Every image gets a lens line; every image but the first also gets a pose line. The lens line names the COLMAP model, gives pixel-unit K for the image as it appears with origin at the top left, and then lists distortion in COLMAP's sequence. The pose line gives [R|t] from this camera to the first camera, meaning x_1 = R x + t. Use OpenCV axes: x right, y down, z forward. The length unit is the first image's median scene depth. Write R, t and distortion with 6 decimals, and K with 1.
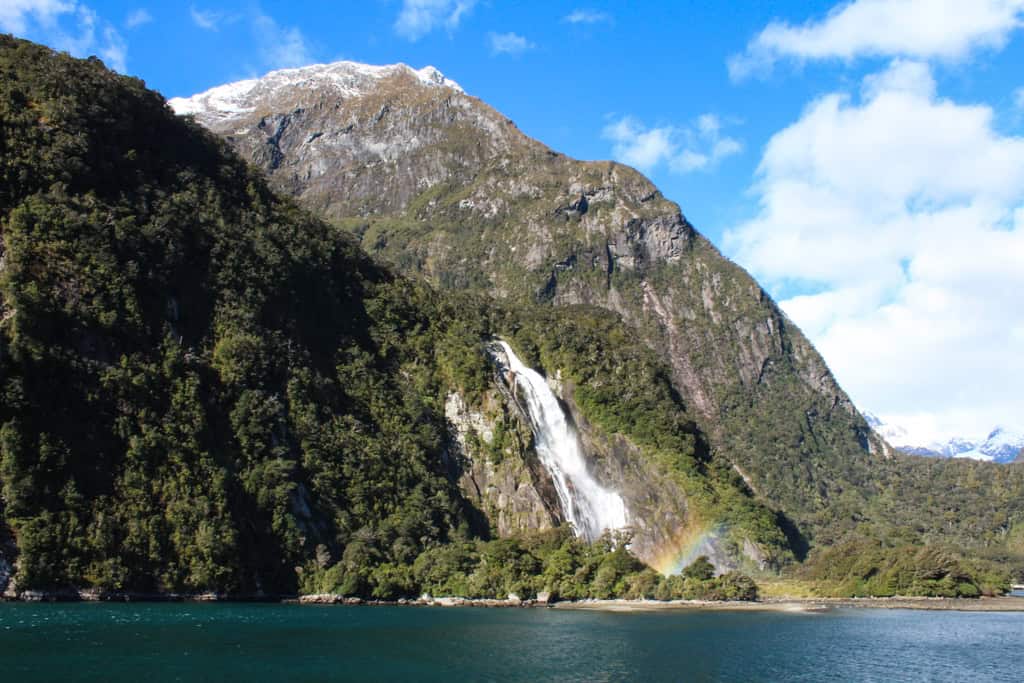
lens RADIAL K [[844.5, 0, 512.0], [0, 844.5, 341.5], [0, 0, 1]] dist [-0.174467, 0.153830]
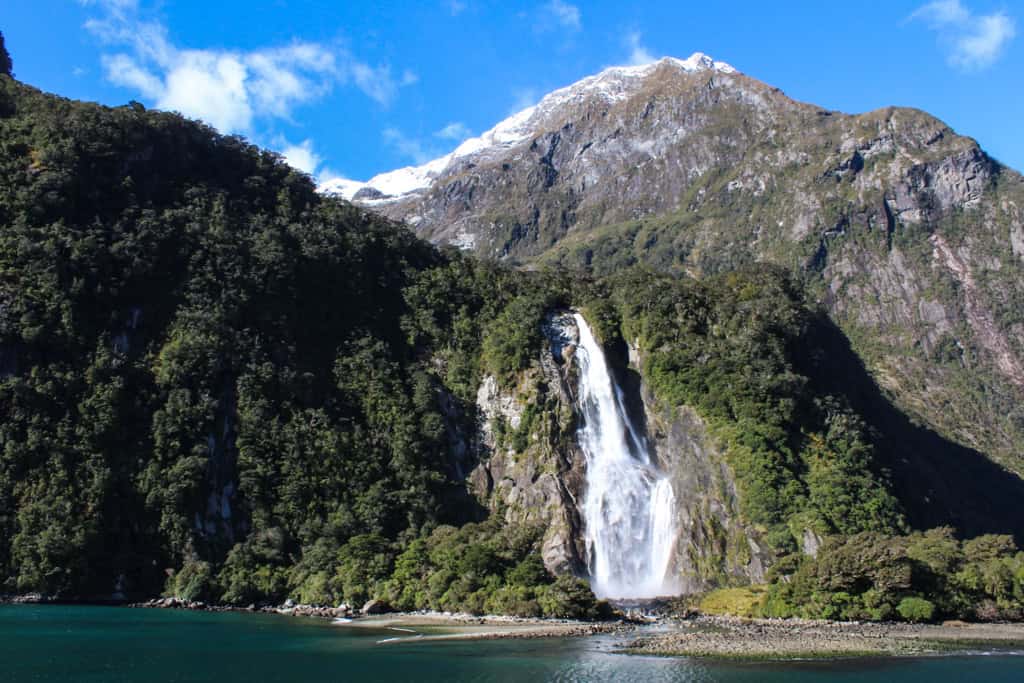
lens RADIAL K [[844.5, 0, 512.0], [0, 844.5, 341.5], [0, 0, 1]] dist [-0.174467, 0.153830]
pose [[0.899259, -0.122561, -0.419896, 0.107944], [0.116137, 0.992389, -0.040941, 0.020970], [0.421718, -0.011949, 0.906648, 0.068946]]
